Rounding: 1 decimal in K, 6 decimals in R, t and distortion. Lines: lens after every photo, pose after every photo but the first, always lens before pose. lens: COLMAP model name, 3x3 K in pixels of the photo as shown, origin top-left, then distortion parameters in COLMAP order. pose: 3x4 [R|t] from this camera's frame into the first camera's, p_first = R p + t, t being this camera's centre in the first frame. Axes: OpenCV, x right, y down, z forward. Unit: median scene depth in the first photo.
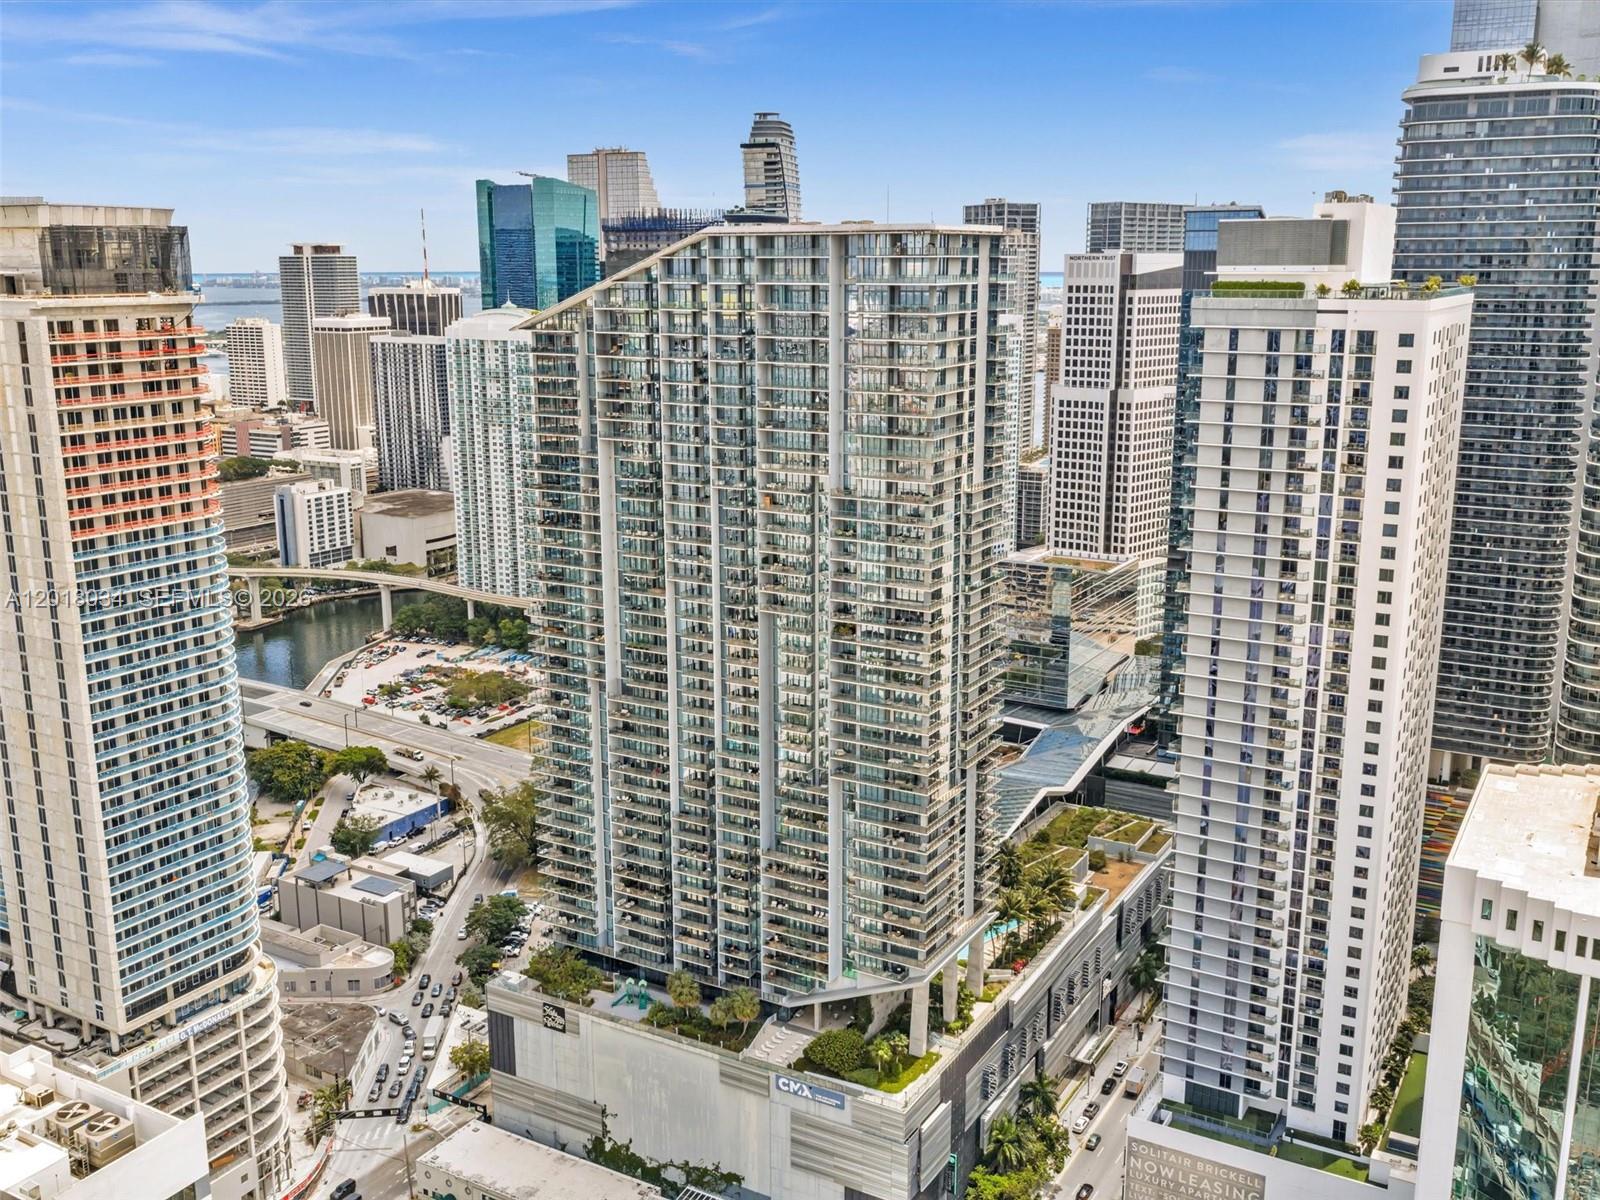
lens RADIAL K [[1512.2, 0, 866.5], [0, 1512.2, 578.4], [0, 0, 1]] dist [0.036918, 0.000000]
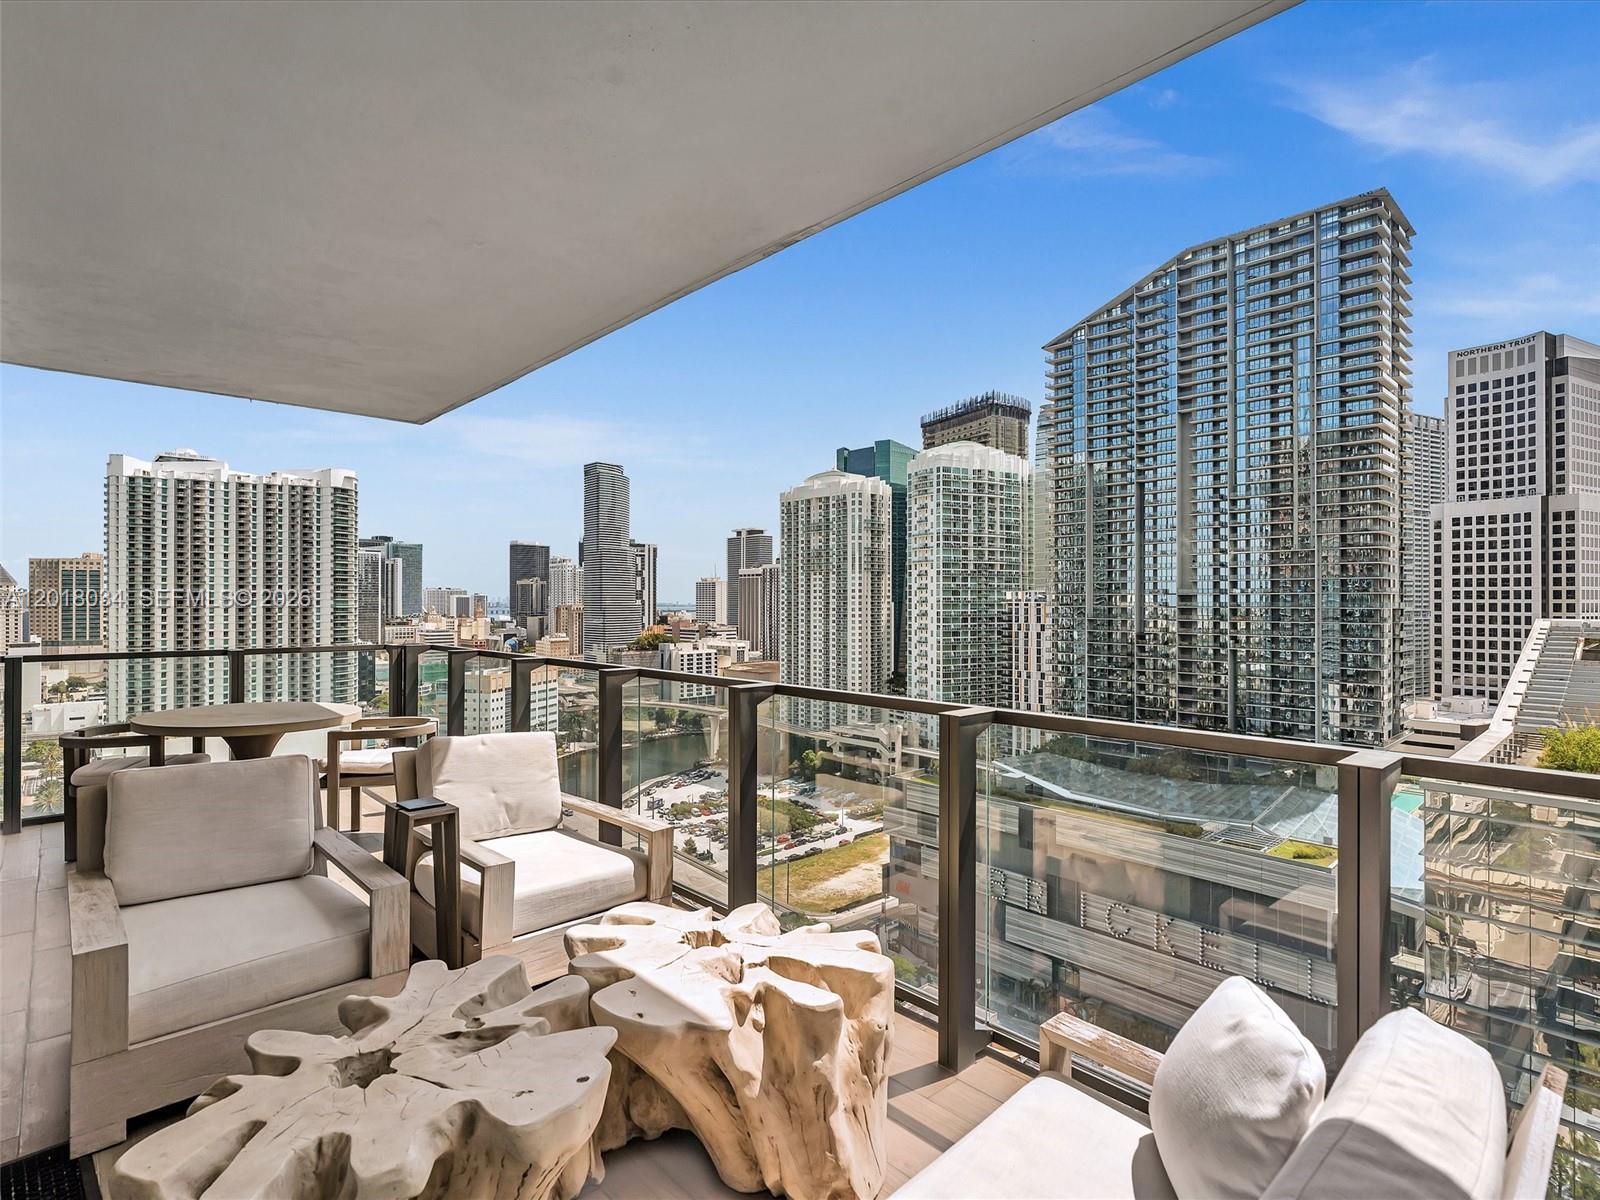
lens RADIAL K [[810.7, 0, 798.0], [0, 810.7, 595.4], [0, 0, 1]] dist [-0.007915, 0.002643]
pose [[0.944235, -0.008952, -0.329152, -0.066182], [-0.062838, 0.976360, -0.206817, 0.038087], [0.323222, 0.215967, 0.921350, 0.472521]]
